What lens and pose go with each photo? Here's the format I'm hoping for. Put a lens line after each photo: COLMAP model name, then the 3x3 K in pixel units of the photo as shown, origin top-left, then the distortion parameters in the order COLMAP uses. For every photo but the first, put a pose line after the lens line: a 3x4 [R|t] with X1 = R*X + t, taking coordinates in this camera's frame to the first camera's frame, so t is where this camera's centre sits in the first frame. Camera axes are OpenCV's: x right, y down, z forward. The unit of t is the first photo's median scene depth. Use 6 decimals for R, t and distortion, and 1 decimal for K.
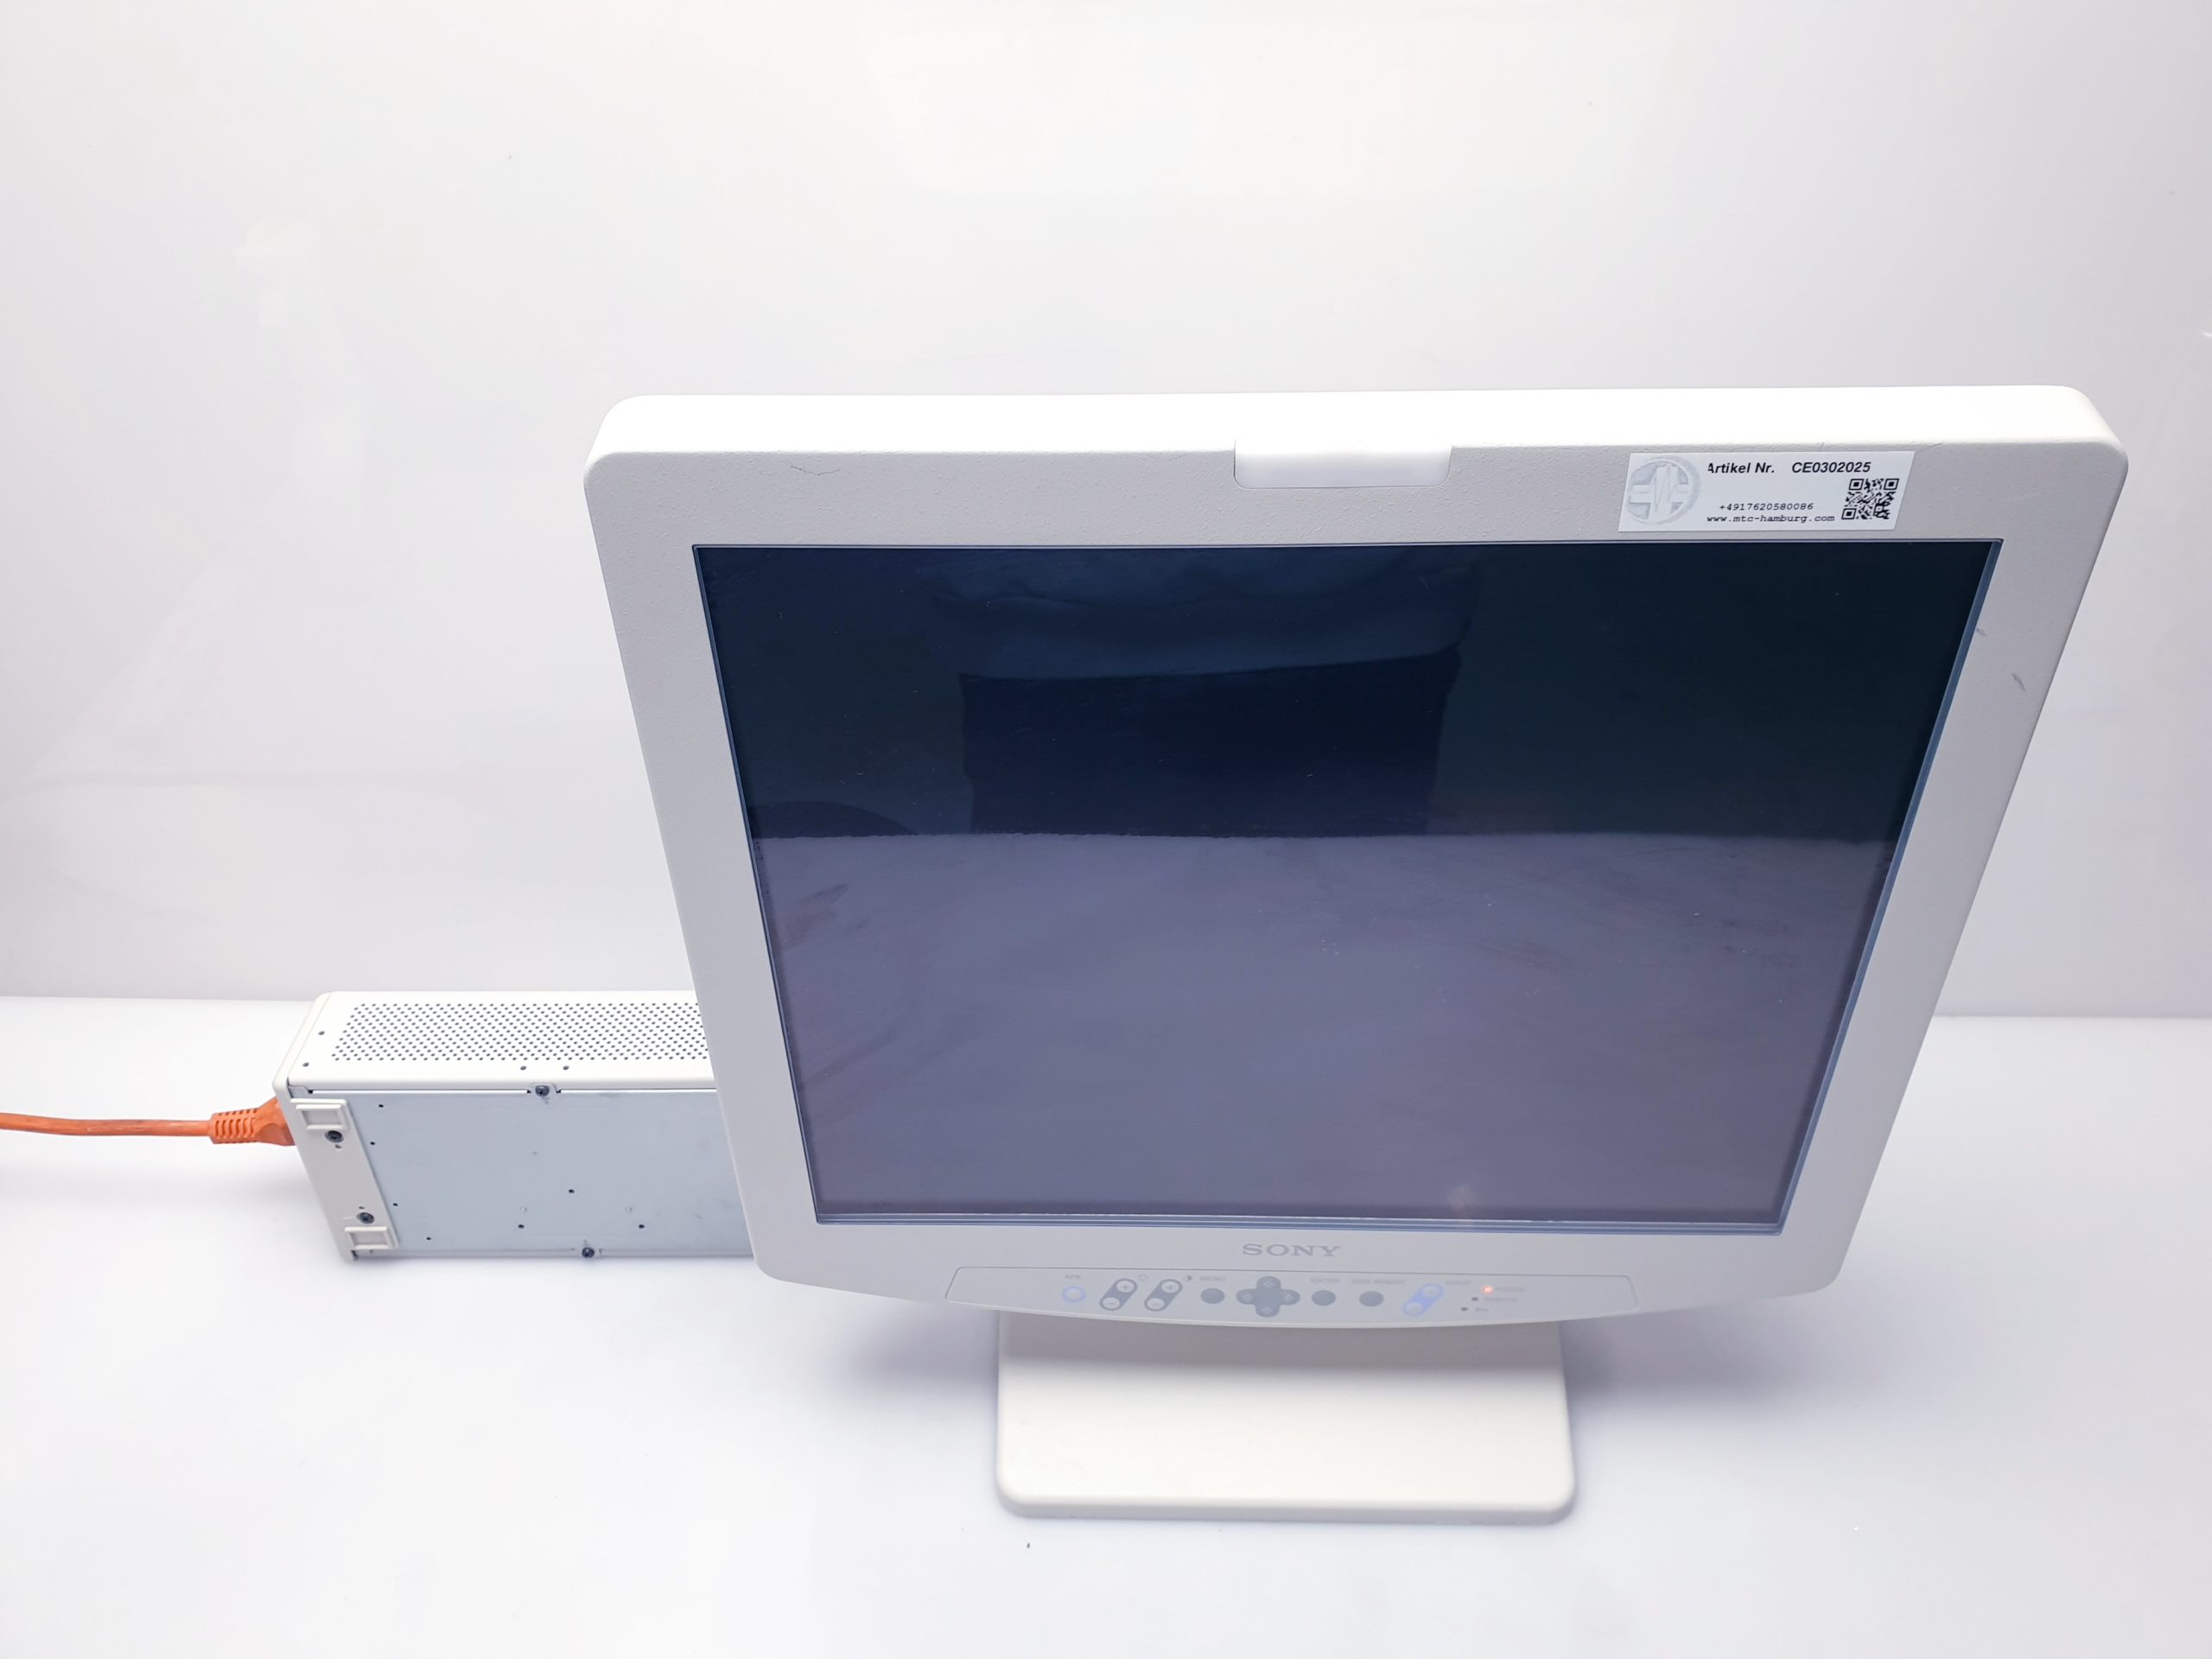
lens RADIAL K [[1649.1, 0, 1107.5], [0, 1649.1, 788.6], [0, 0, 1]] dist [-0.005683, 0.023341]
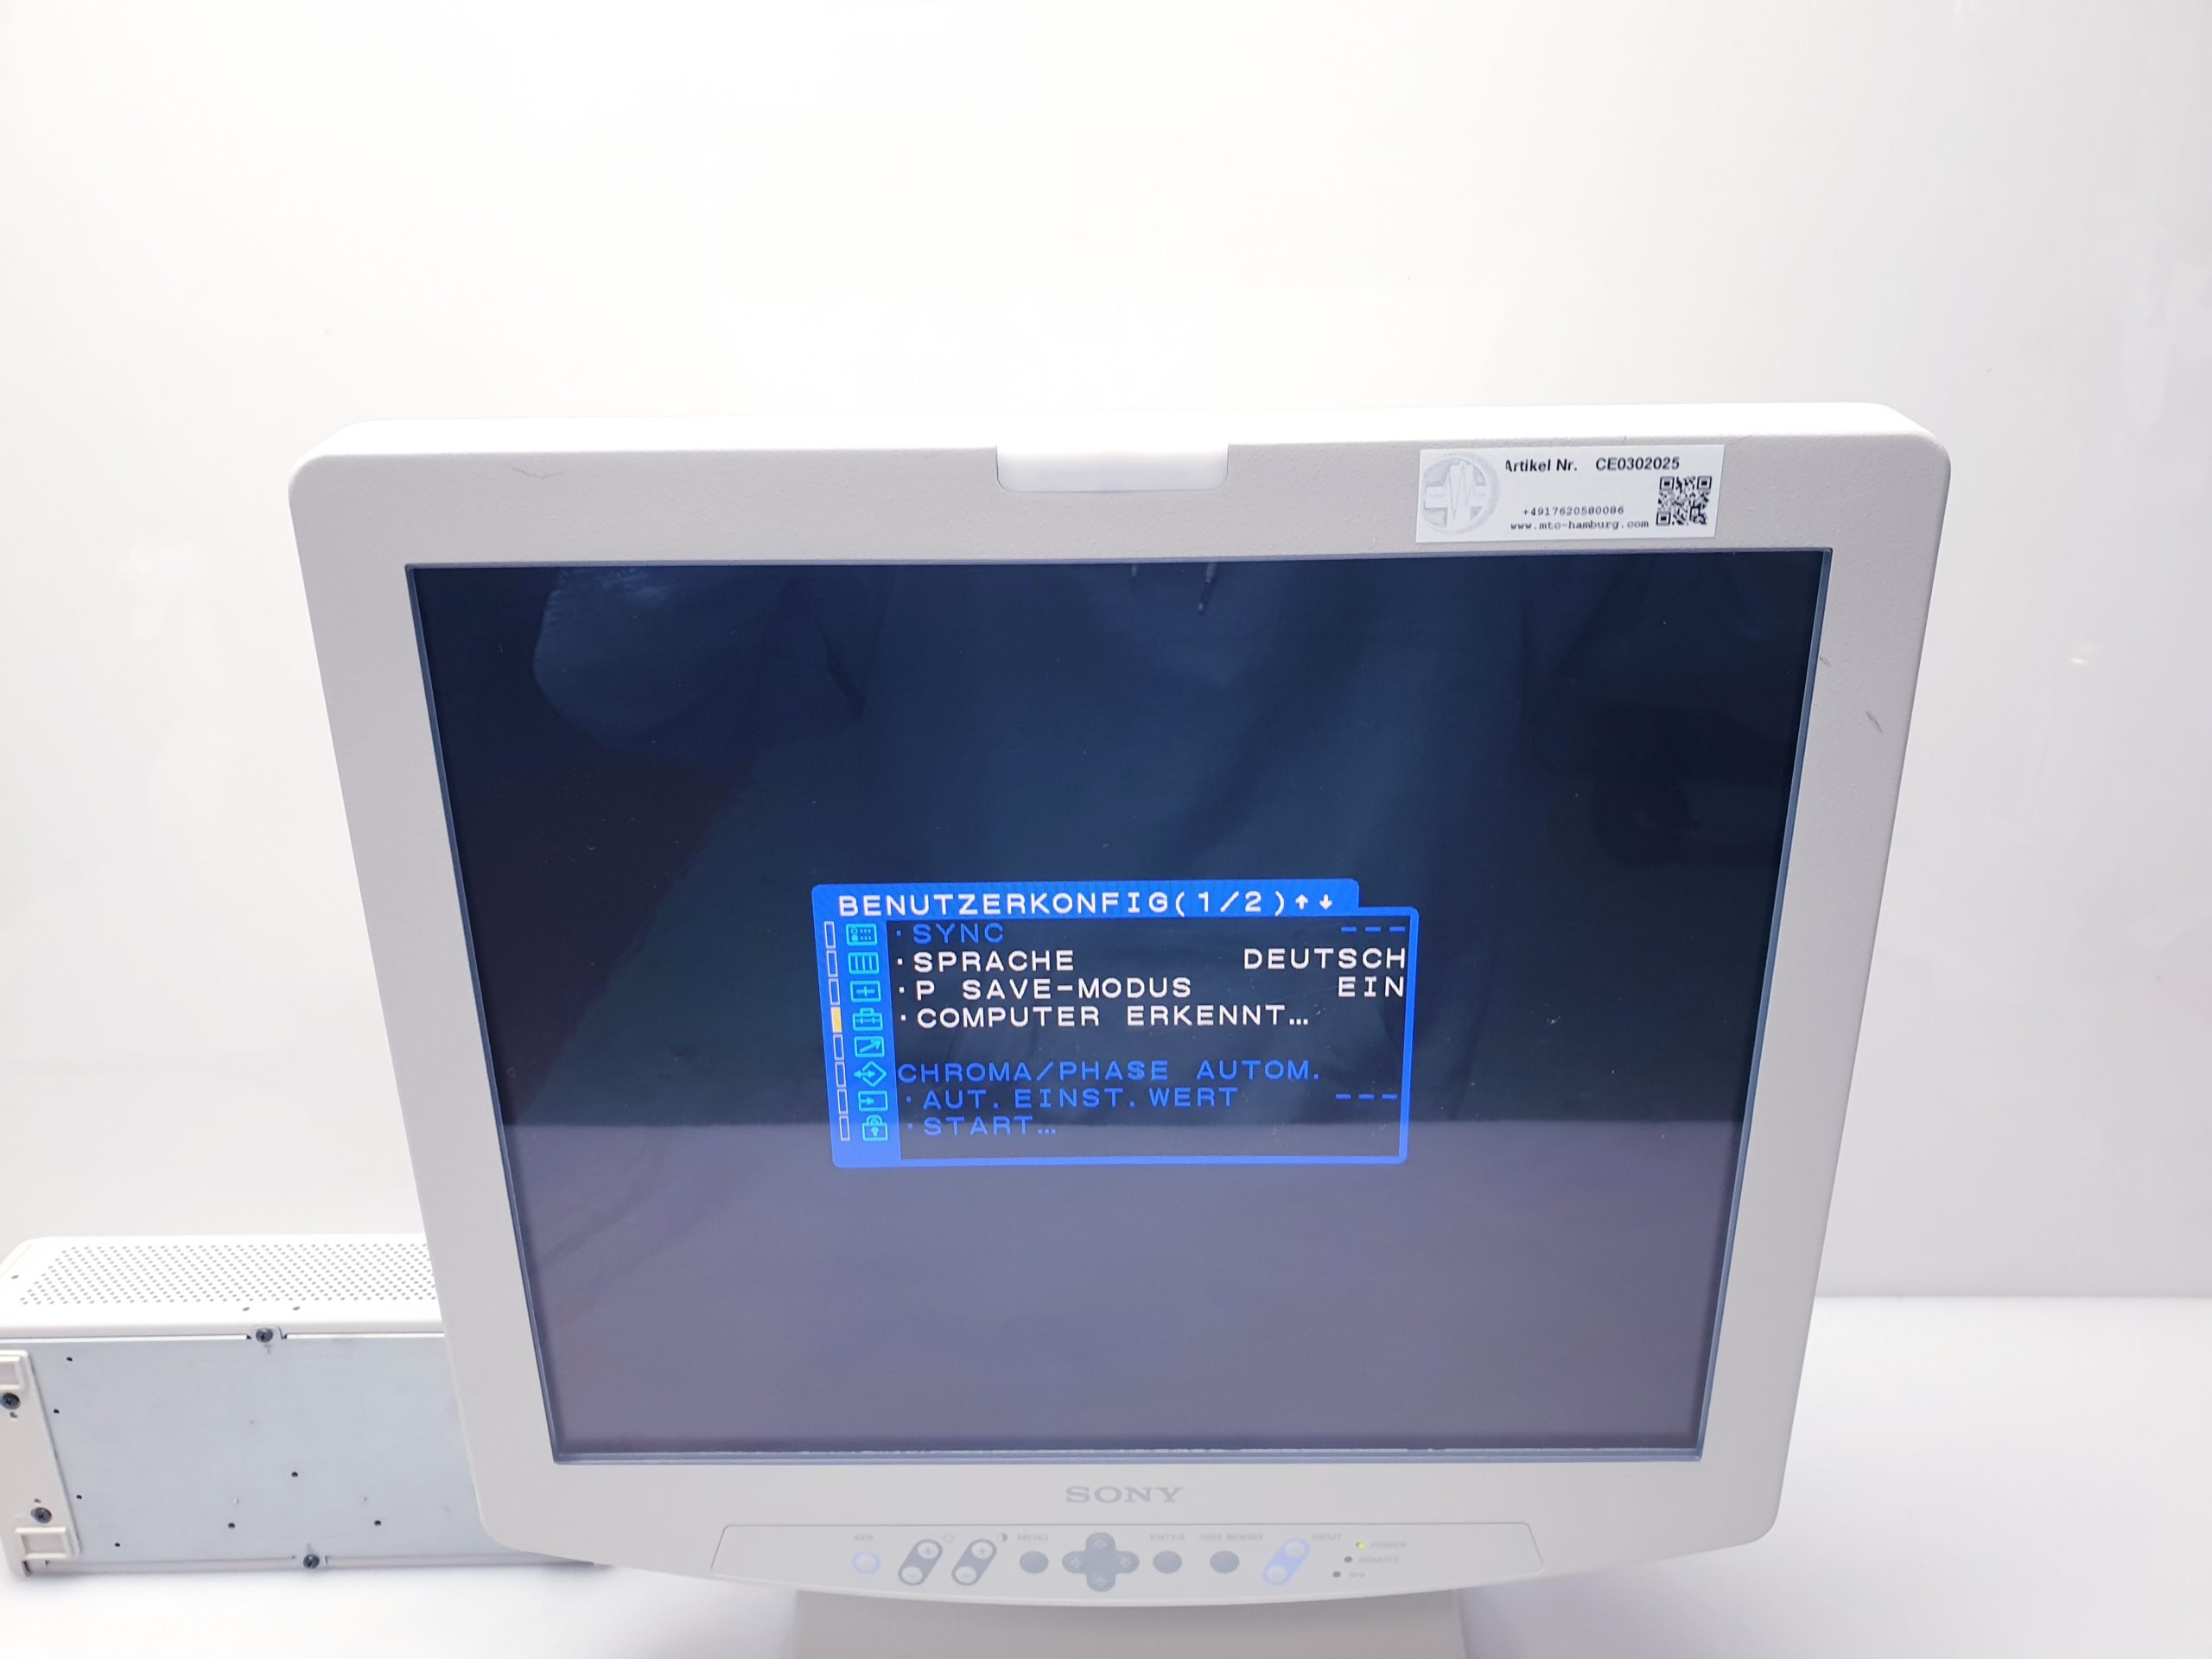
lens RADIAL K [[1649.1, 0, 1108.2], [0, 1649.1, 844.6], [0, 0, 1]] dist [-0.005683, 0.023341]
pose [[0.999769, 0.001347, 0.021472, 0.085231], [0.003965, 0.969406, -0.245429, 0.166640], [-0.021145, 0.245457, 0.969177, 0.112253]]
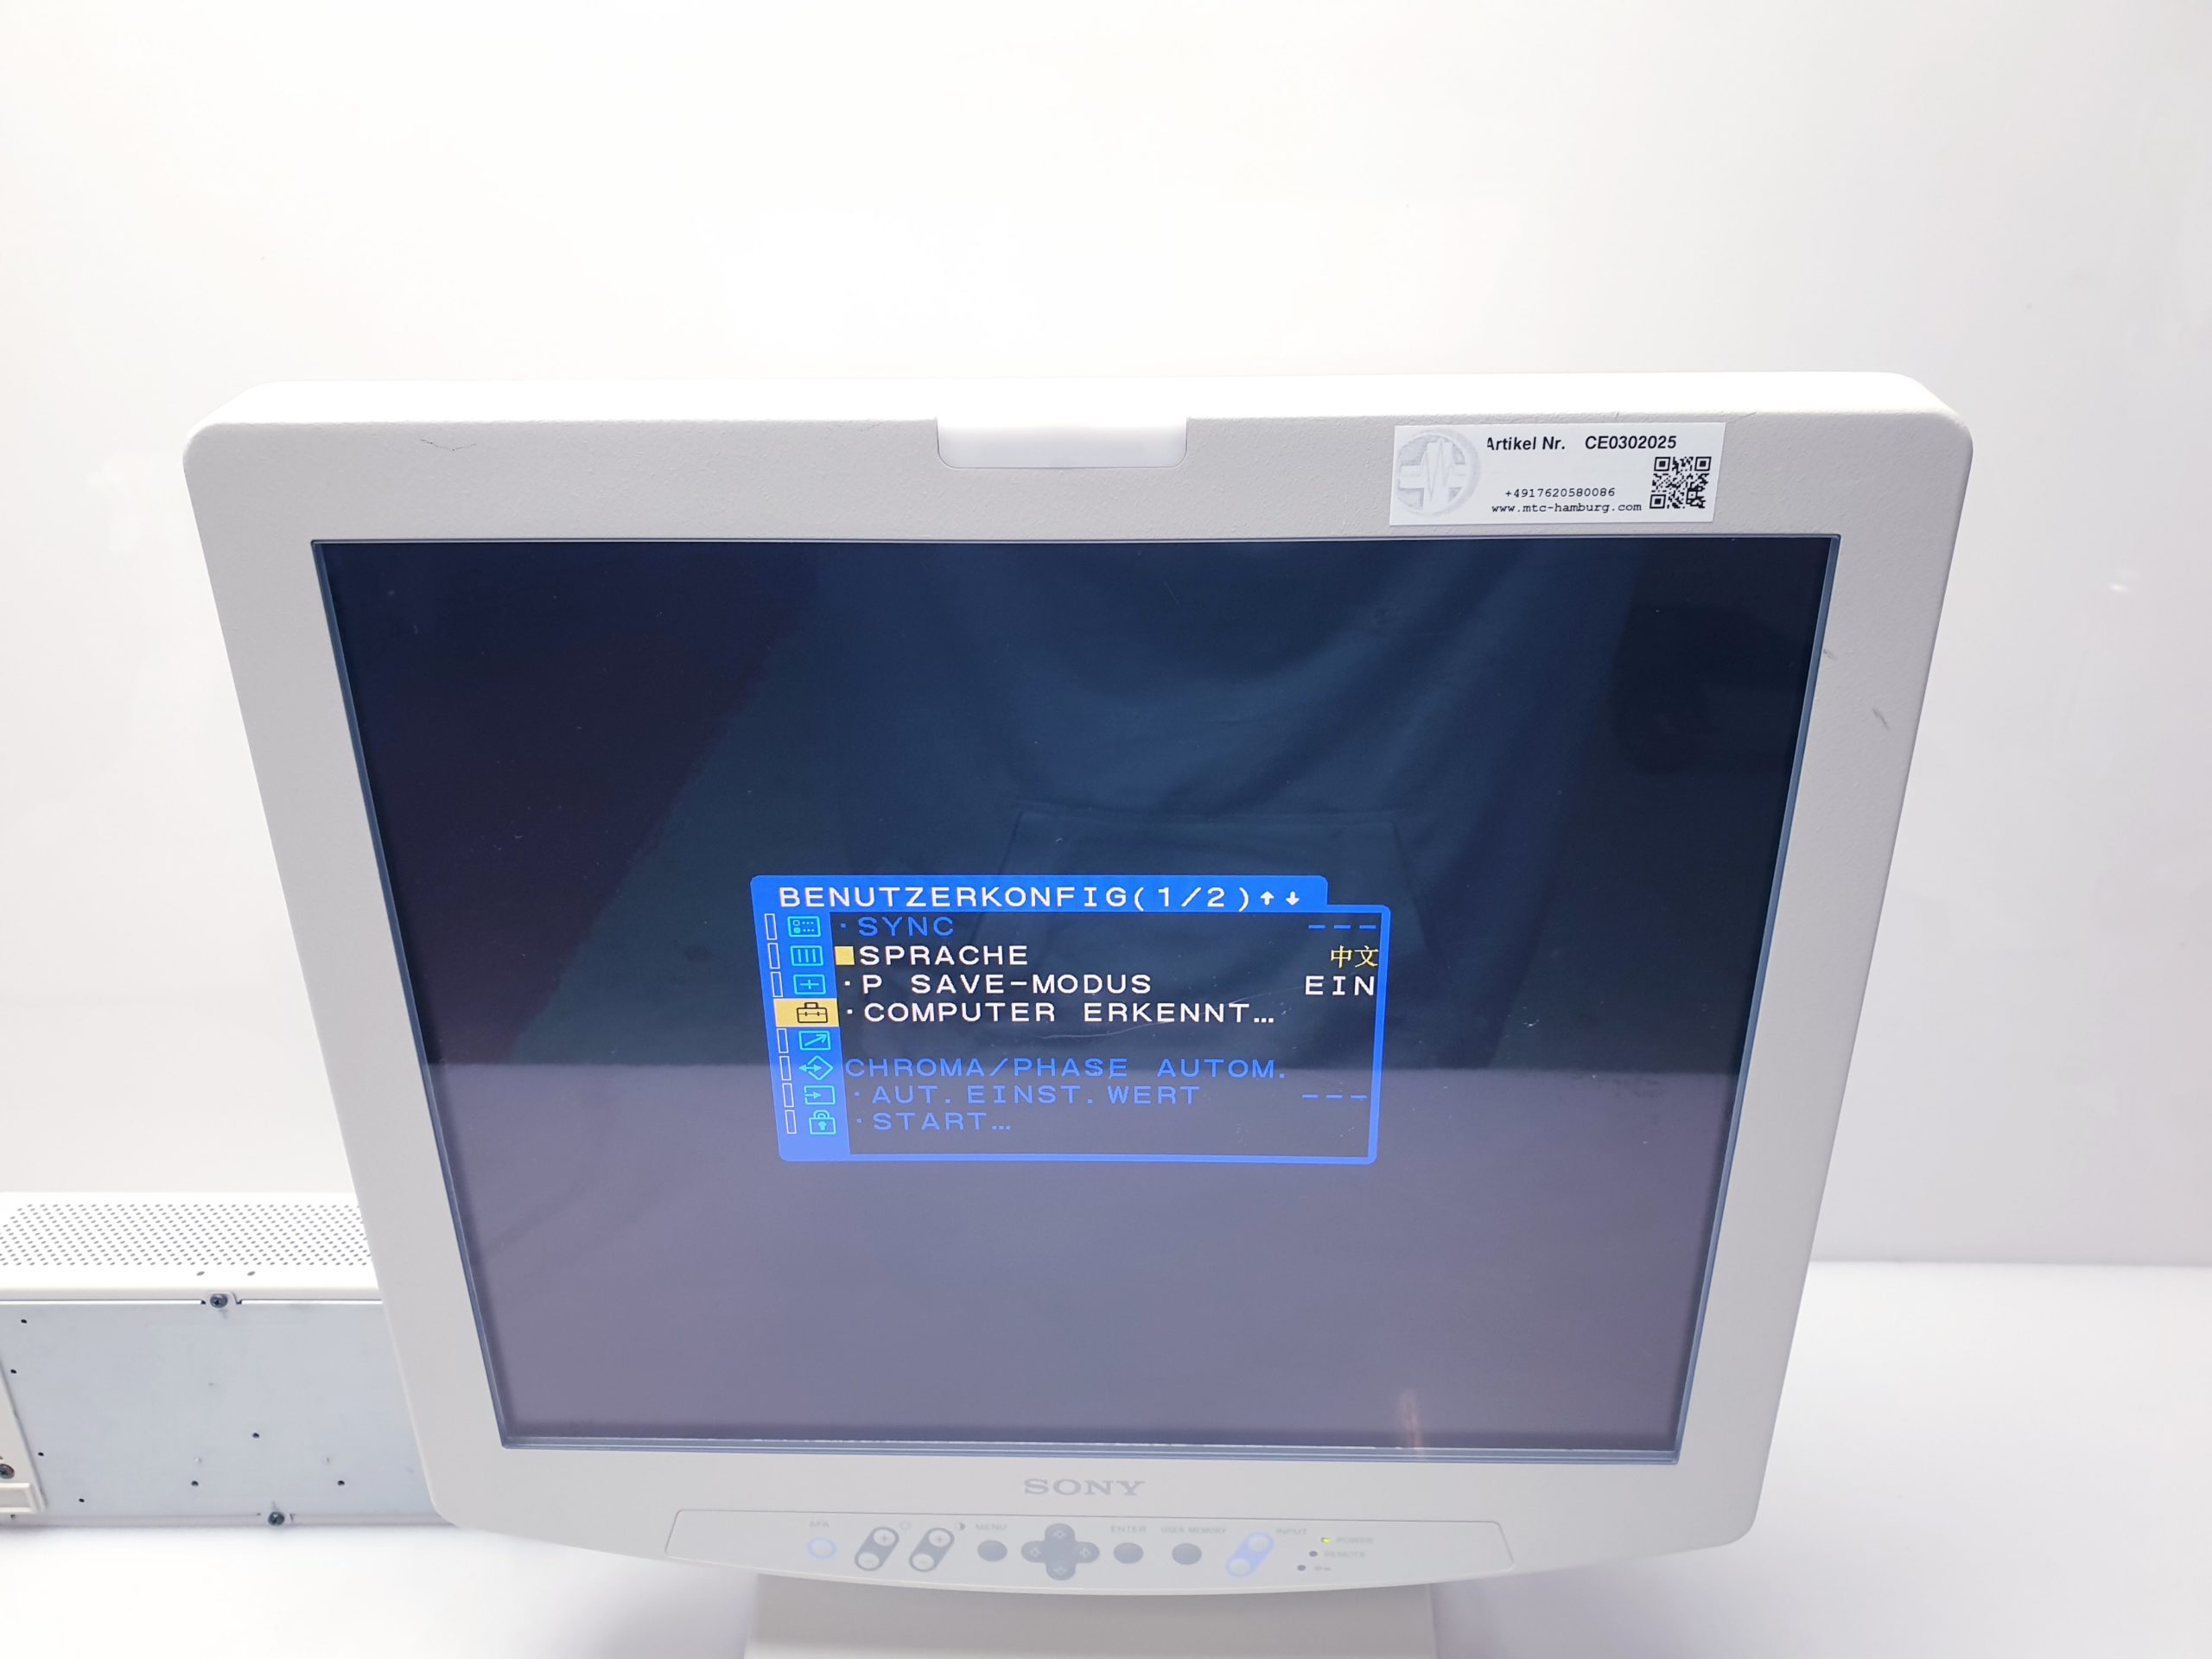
lens RADIAL K [[1649.1, 0, 1104.1], [0, 1649.1, 831.6], [0, 0, 1]] dist [-0.005683, 0.023341]
pose [[0.999939, 0.009124, 0.006292, 0.113649], [-0.007780, 0.982174, -0.187811, 0.115534], [-0.007893, 0.187750, 0.982185, 0.140566]]
